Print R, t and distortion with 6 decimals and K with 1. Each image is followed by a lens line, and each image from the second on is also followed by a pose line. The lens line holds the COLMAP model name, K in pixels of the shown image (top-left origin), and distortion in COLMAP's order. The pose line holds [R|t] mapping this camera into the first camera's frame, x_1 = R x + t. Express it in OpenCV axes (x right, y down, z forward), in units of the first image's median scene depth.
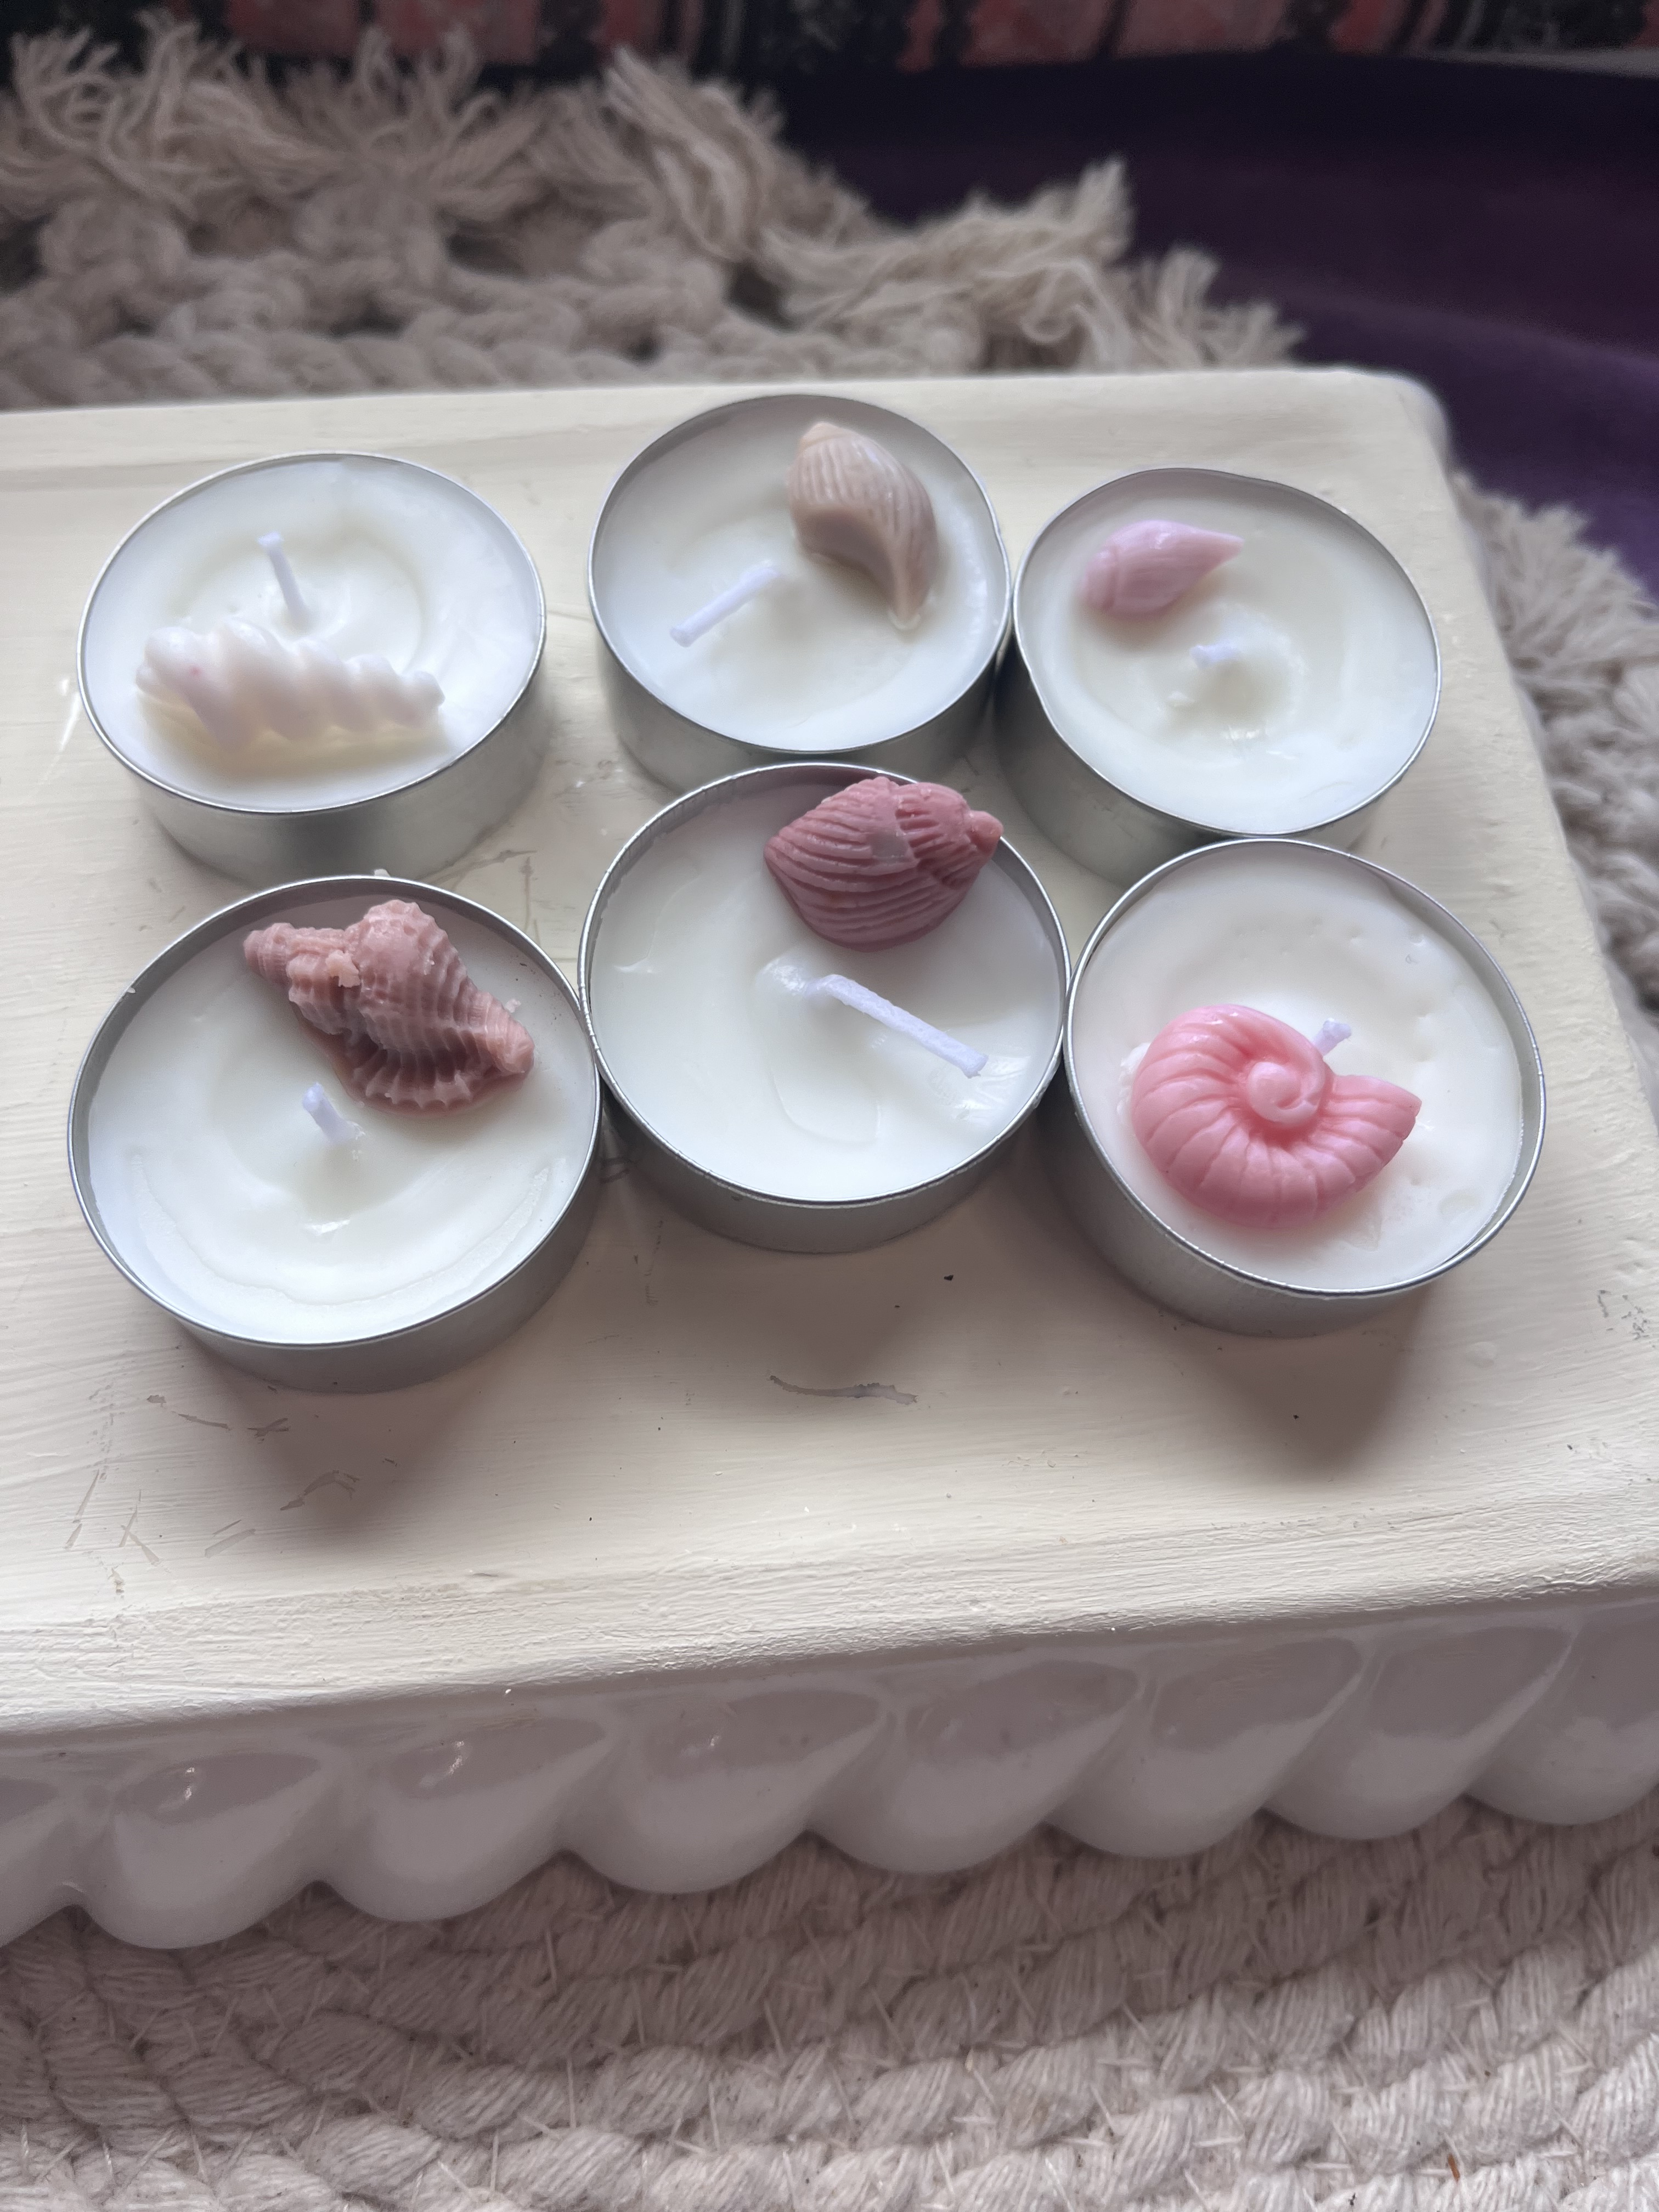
lens RADIAL K [[1763.8, 0, 807.8], [0, 1763.8, 1096.0], [0, 0, 1]] dist [0.015534, -0.081956]
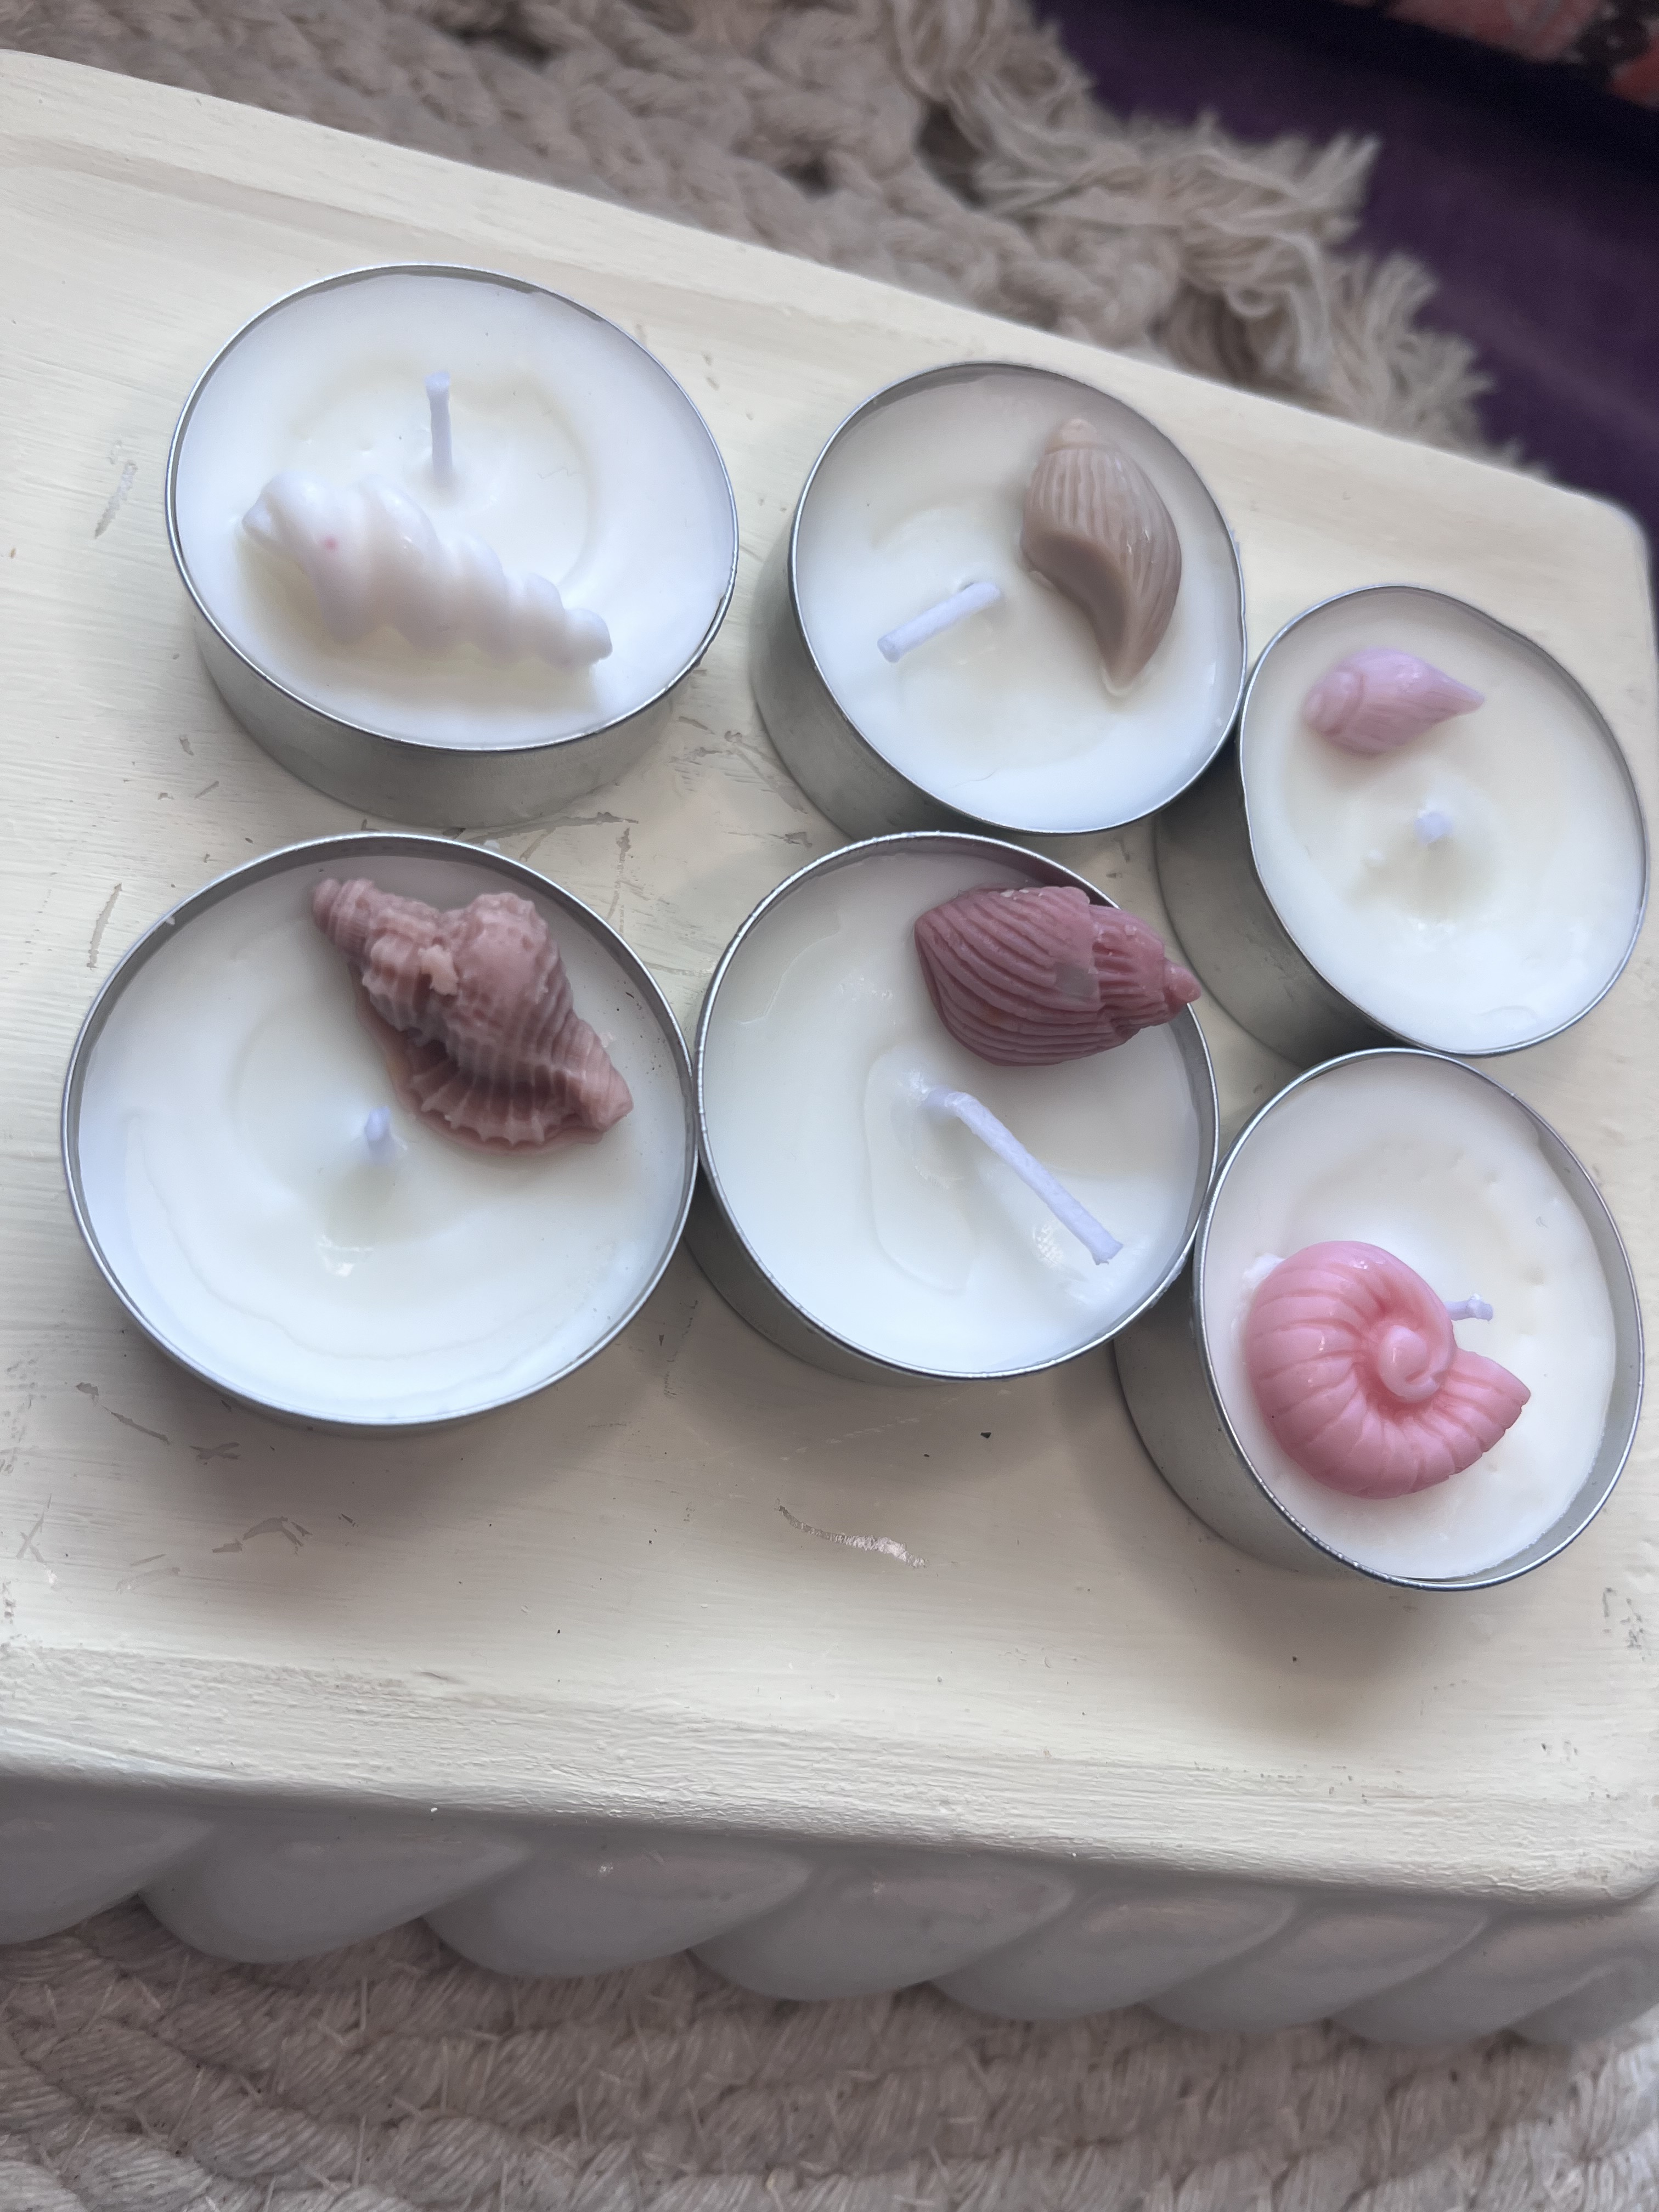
lens RADIAL K [[1771.5, 0, 806.1], [0, 1771.5, 1098.1], [0, 0, 1]] dist [0.027362, -0.100046]
pose [[0.955943, 0.247862, 0.157283, -0.206880], [-0.266532, 0.957390, 0.111196, -0.148066], [-0.123020, -0.148218, 0.981273, 0.140351]]
